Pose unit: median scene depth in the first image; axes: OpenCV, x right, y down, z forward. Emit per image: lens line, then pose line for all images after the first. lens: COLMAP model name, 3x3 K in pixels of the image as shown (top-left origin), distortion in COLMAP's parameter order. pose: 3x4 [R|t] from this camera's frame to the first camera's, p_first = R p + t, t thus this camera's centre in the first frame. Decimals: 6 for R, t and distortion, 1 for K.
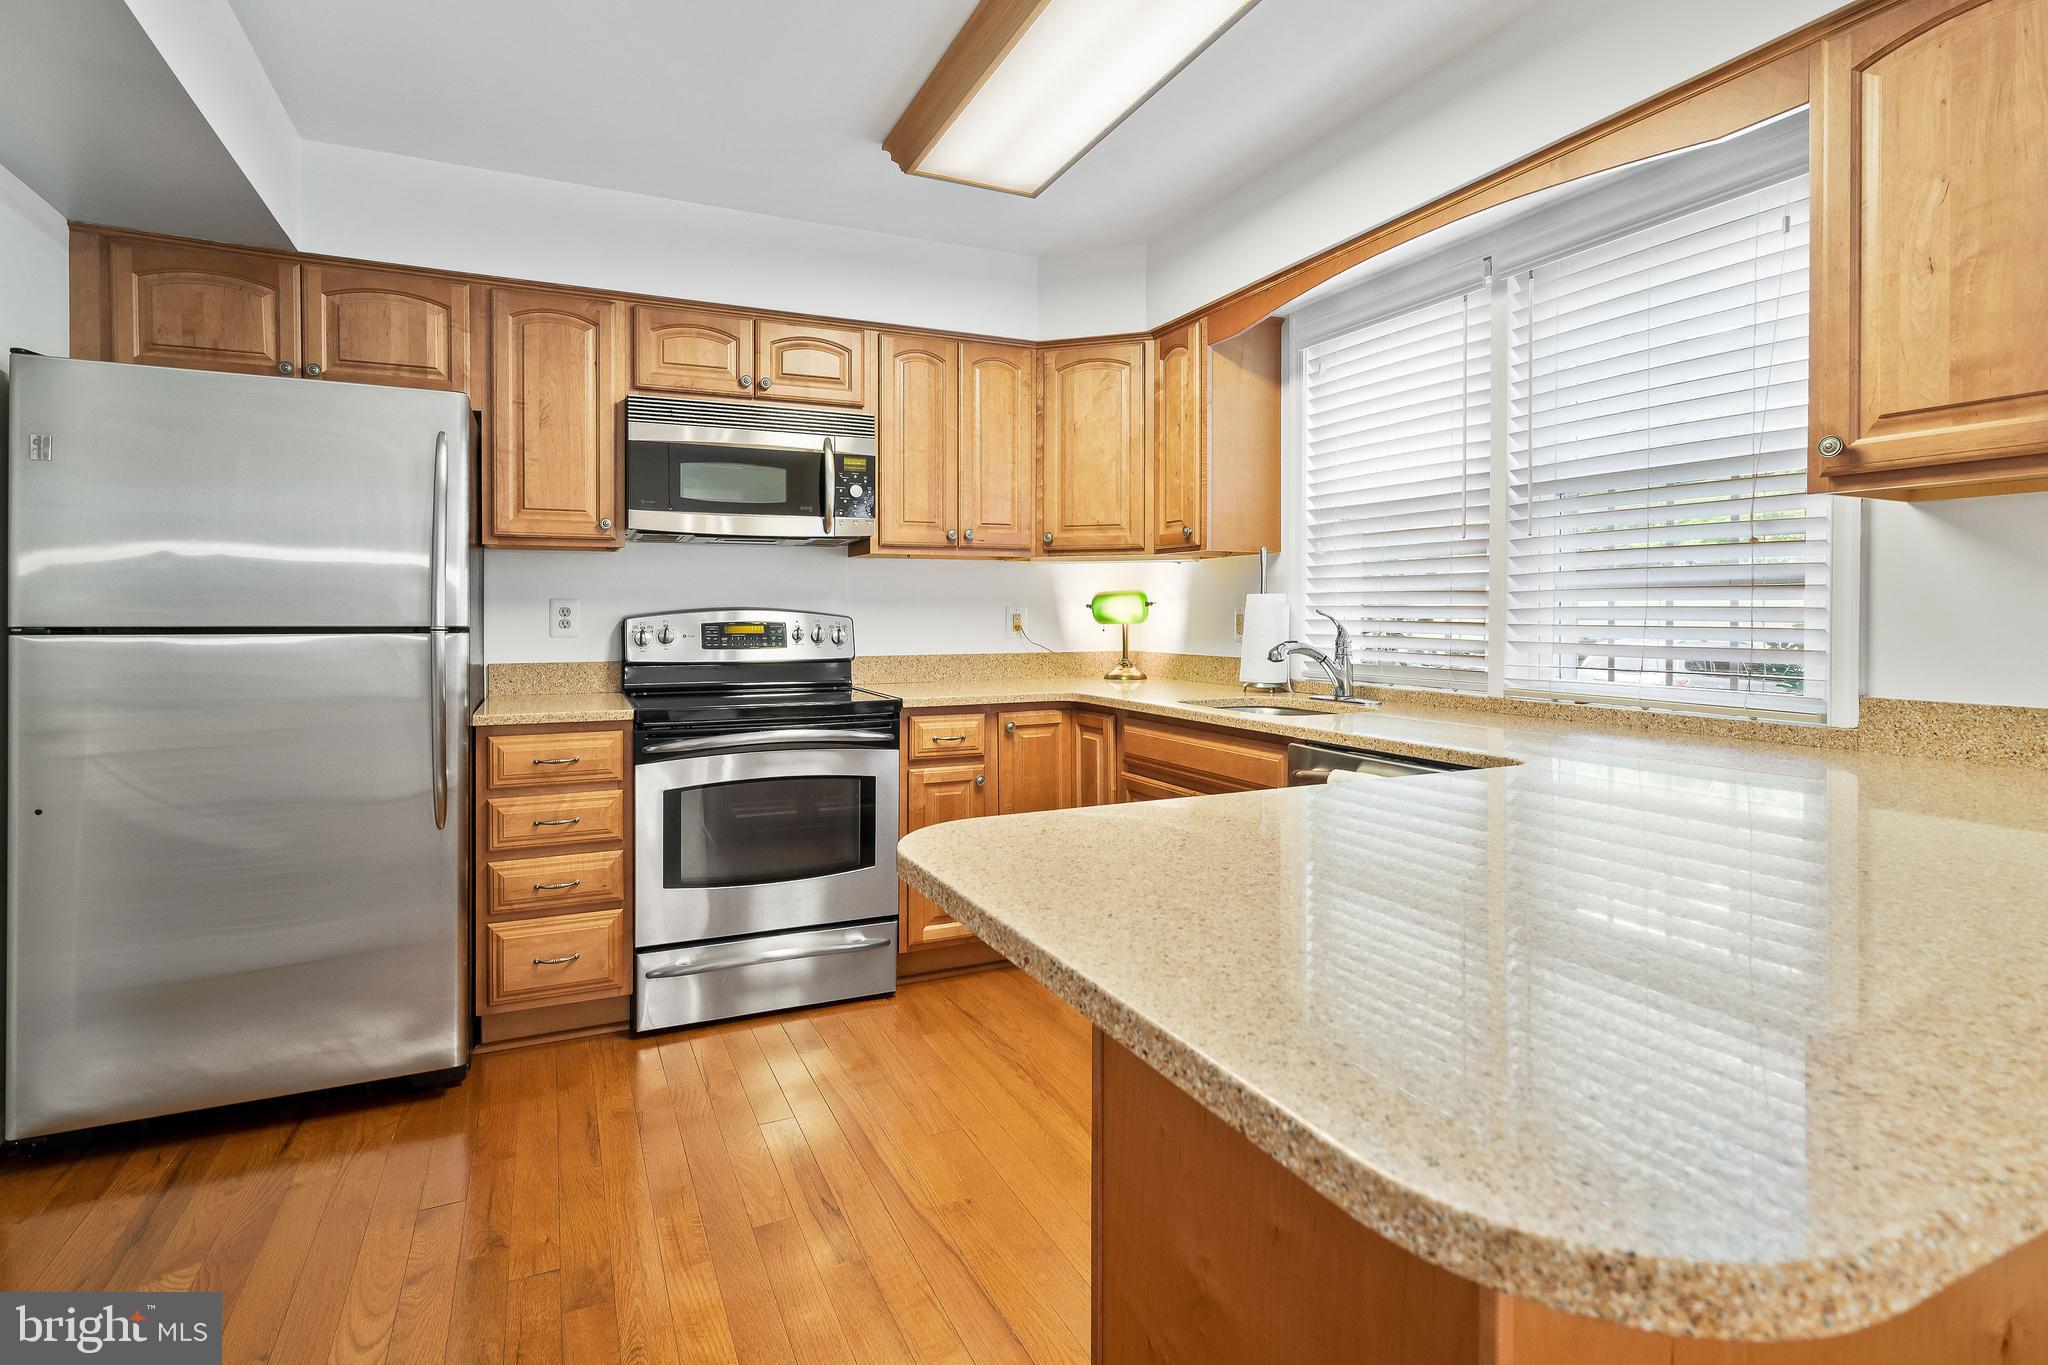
lens RADIAL K [[1001.1, 0, 1025.4], [0, 1001.1, 622.3], [0, 0, 1]] dist [-0.001144, 0.002697]
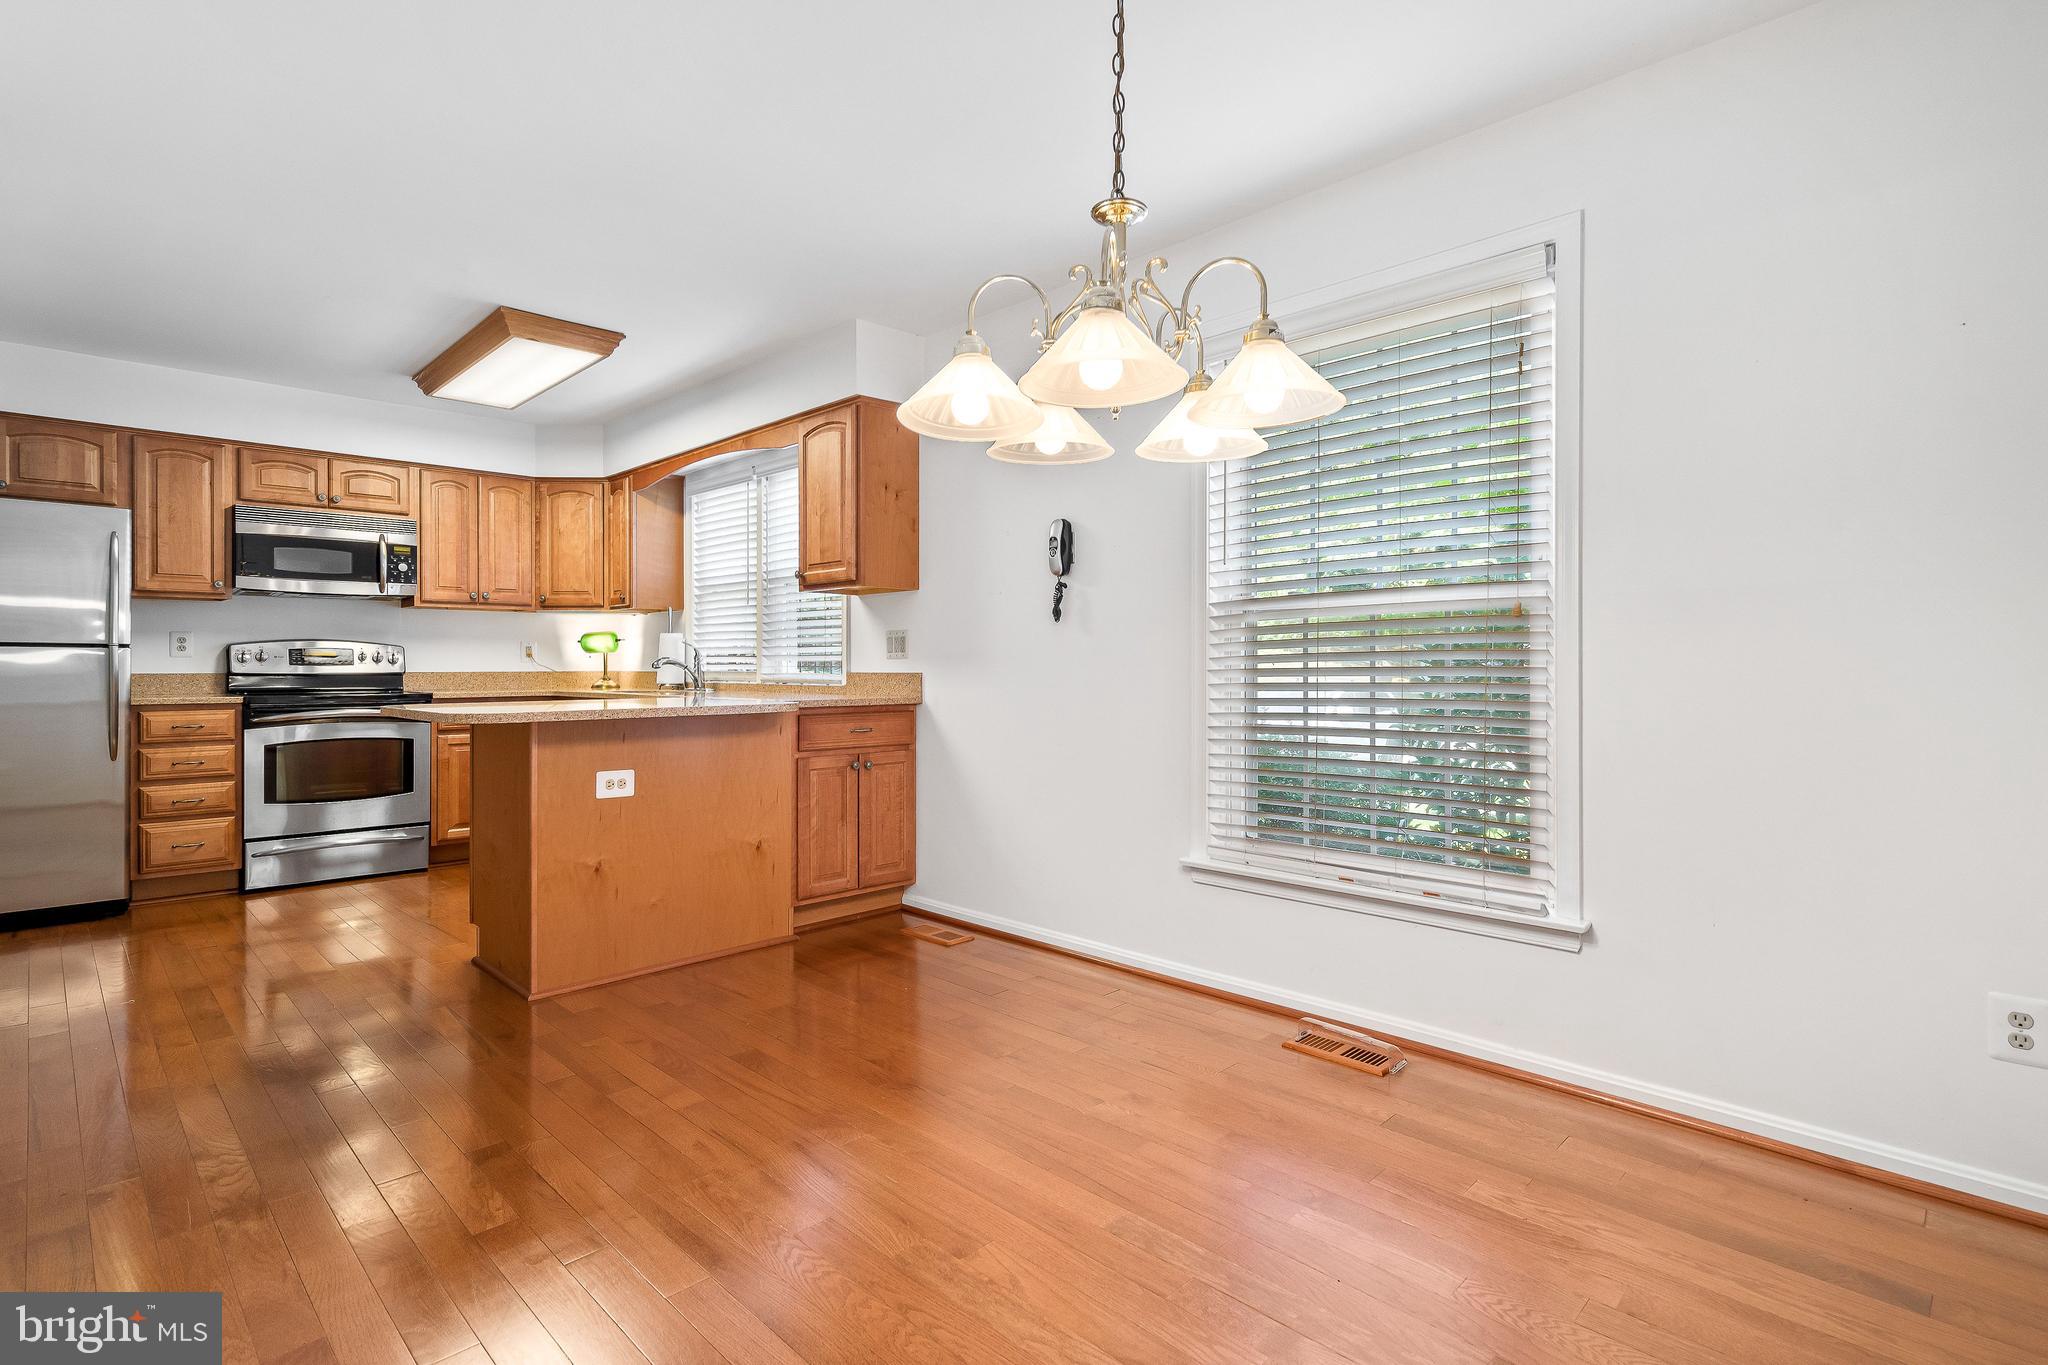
lens RADIAL K [[1001.1, 0, 1030.6], [0, 1001.1, 672.9], [0, 0, 1]] dist [-0.001144, 0.002697]
pose [[0.943026, -0.002471, 0.332710, 0.268448], [0.003935, 0.999985, -0.003724, 0.053524], [-0.332695, 0.004821, 0.943022, -0.929862]]
